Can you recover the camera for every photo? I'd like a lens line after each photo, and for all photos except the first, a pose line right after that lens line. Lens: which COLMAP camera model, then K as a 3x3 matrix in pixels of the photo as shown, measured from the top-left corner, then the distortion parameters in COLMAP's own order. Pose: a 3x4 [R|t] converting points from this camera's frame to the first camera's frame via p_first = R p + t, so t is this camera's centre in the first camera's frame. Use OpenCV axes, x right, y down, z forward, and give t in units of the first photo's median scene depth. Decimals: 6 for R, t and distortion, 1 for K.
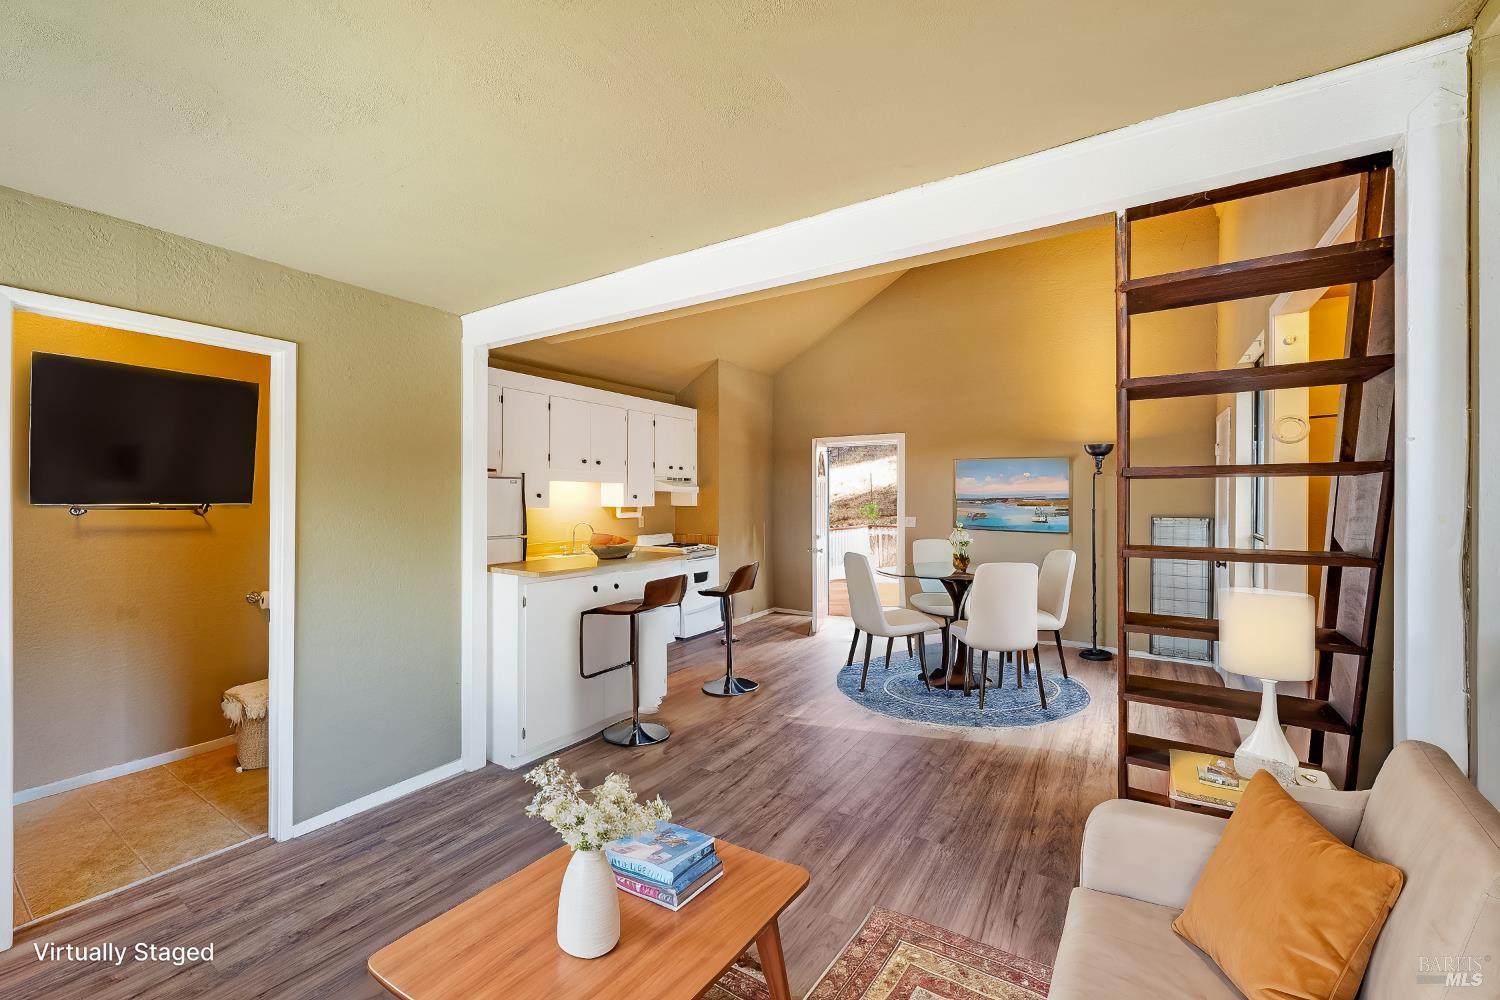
lens RADIAL K [[602.0, 0, 749.7], [0, 602.0, 493.9], [0, 0, 1]] dist [-0.000167, 0.000062]
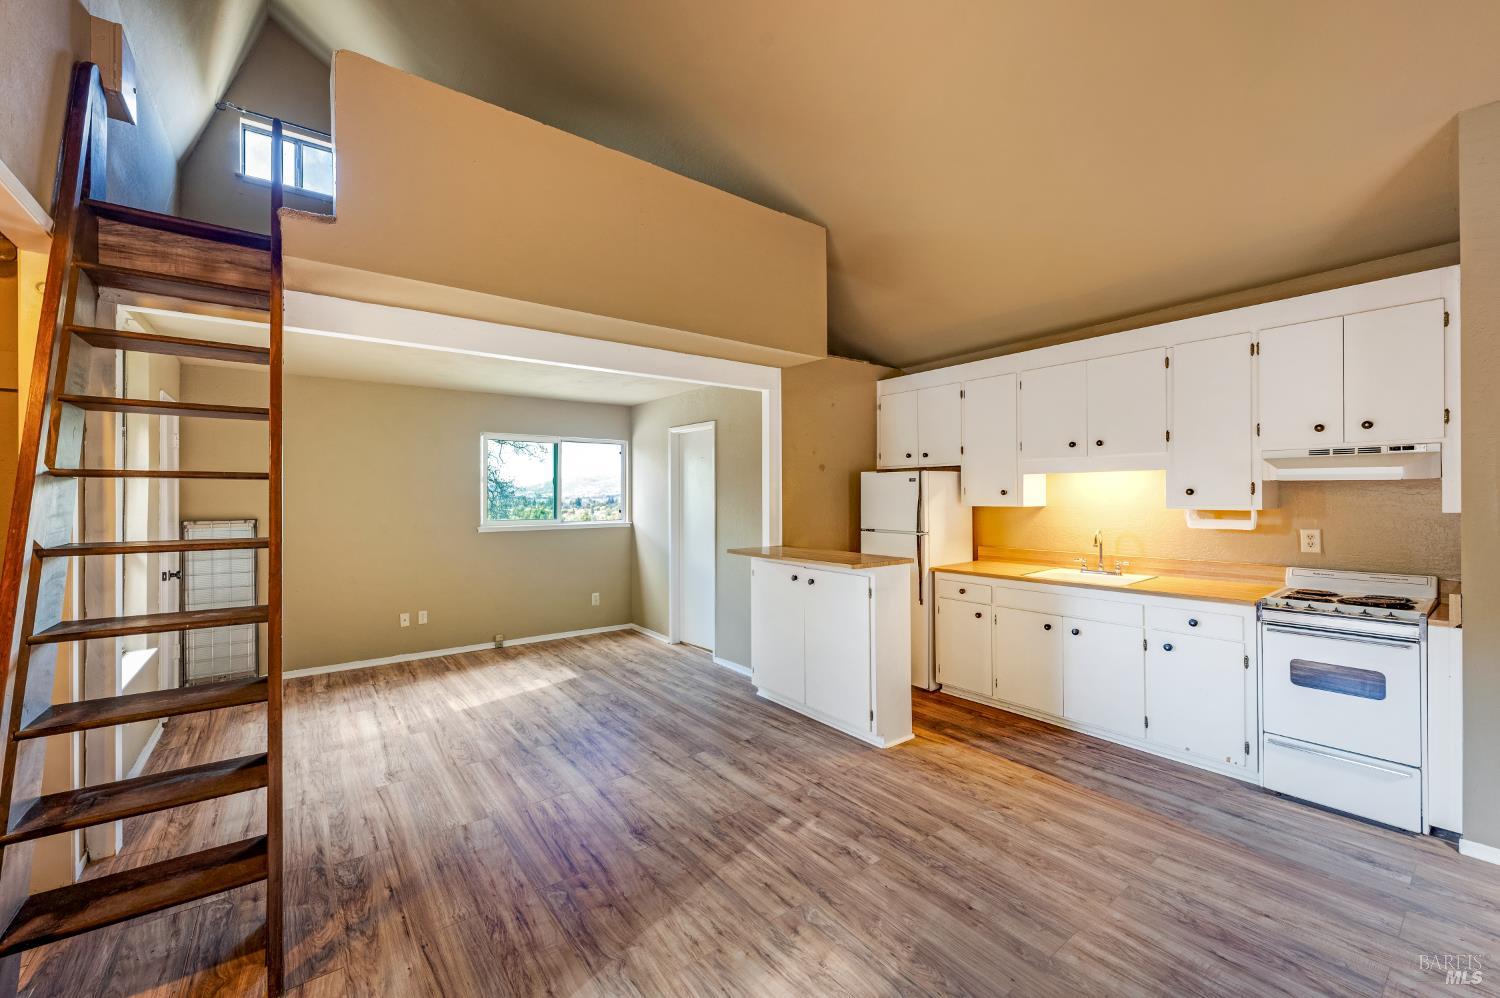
lens RADIAL K [[602.0, 0, 749.7], [0, 602.0, 492.9], [0, 0, 1]] dist [-0.000167, 0.000062]
pose [[-0.349247, -0.007054, -0.937004, 0.989925], [0.009948, 0.999887, -0.011235, 0.015652], [0.936978, -0.013246, -0.349138, 1.611771]]
